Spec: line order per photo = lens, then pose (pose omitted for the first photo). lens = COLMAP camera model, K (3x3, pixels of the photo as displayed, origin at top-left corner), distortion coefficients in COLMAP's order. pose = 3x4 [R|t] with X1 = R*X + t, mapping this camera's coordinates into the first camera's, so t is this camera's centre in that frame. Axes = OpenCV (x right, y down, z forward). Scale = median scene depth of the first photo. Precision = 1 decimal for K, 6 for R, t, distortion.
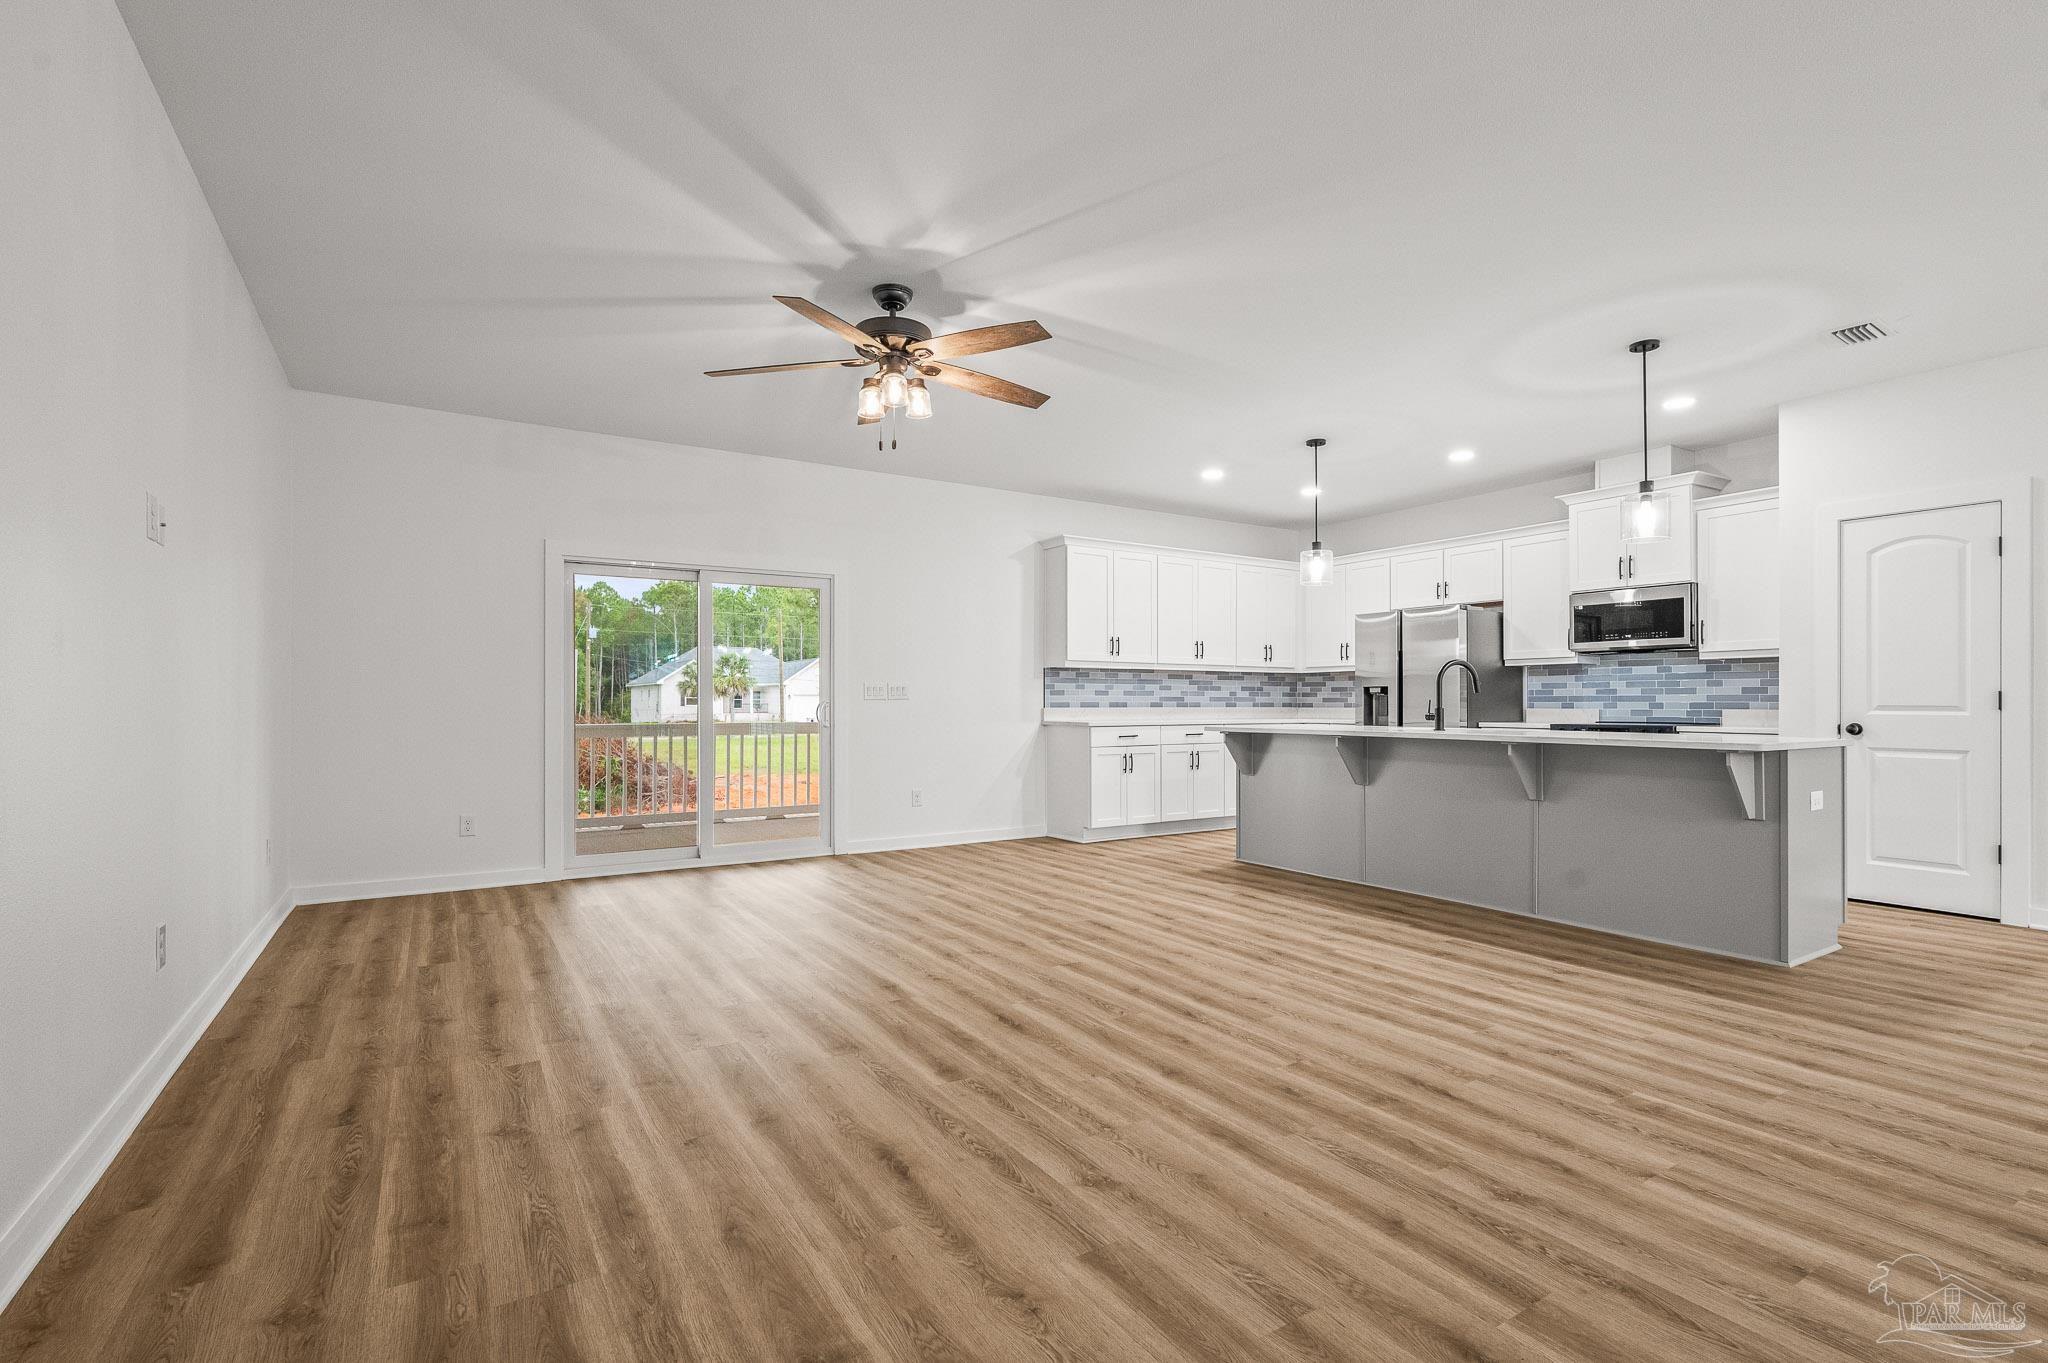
lens RADIAL K [[932.9, 0, 1021.9], [0, 932.9, 702.4], [0, 0, 1]] dist [-0.000013, 0.000002]
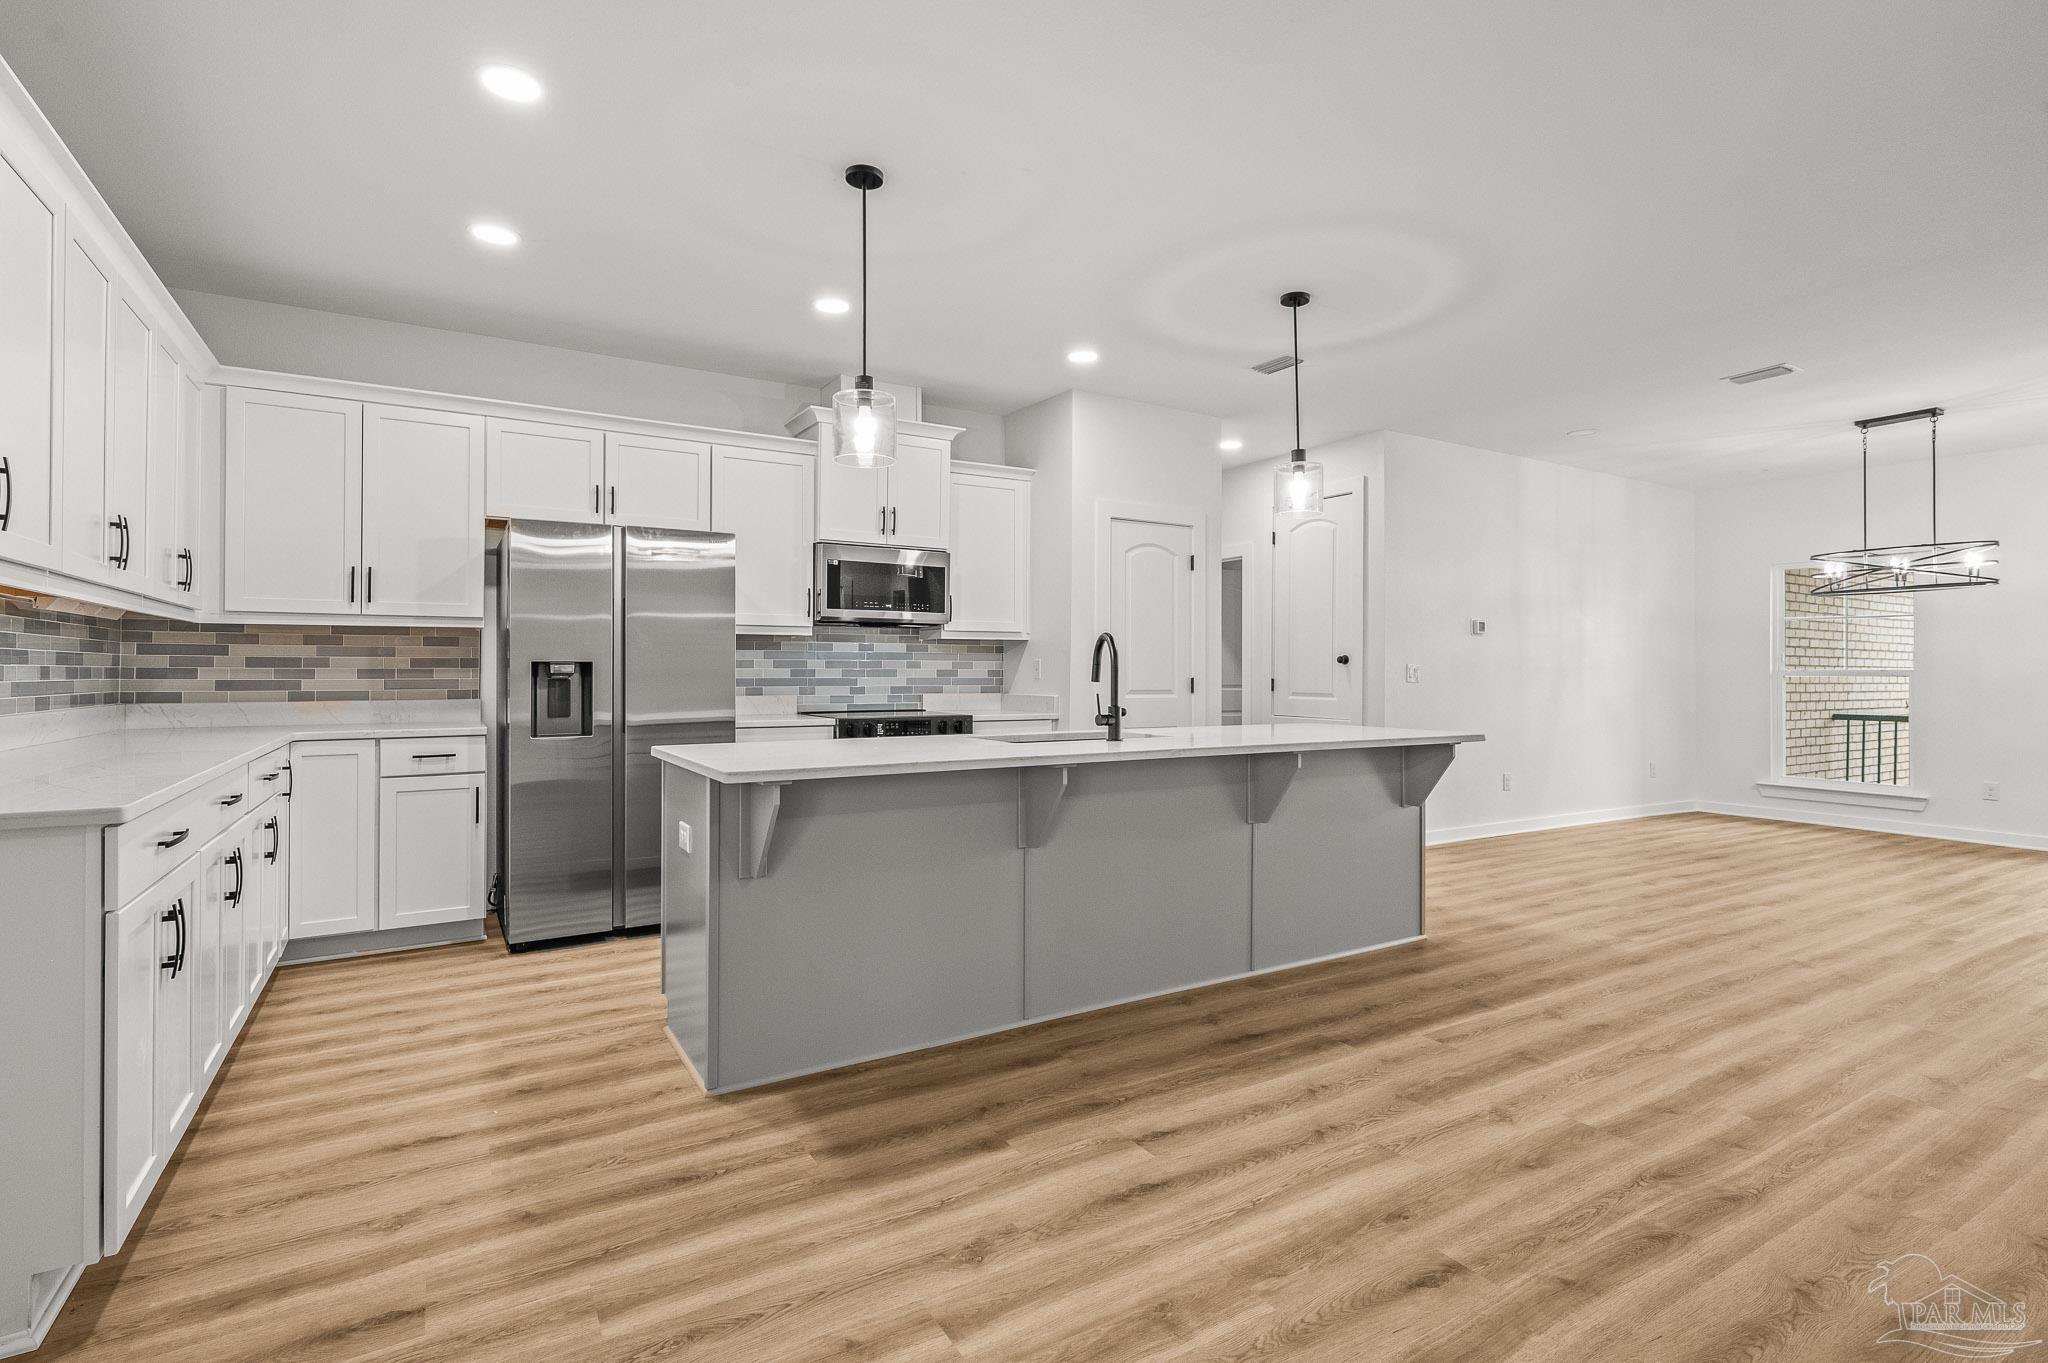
lens RADIAL K [[965.0, 0, 1024.0], [0, 965.0, 681.5], [0, 0, 1]] dist [-0.000860, -0.000863]
pose [[0.025987, -0.011710, 0.999594, -0.194870], [-0.002875, 0.999926, 0.011789, -0.016451], [-0.999658, -0.003180, 0.025951, 0.905889]]
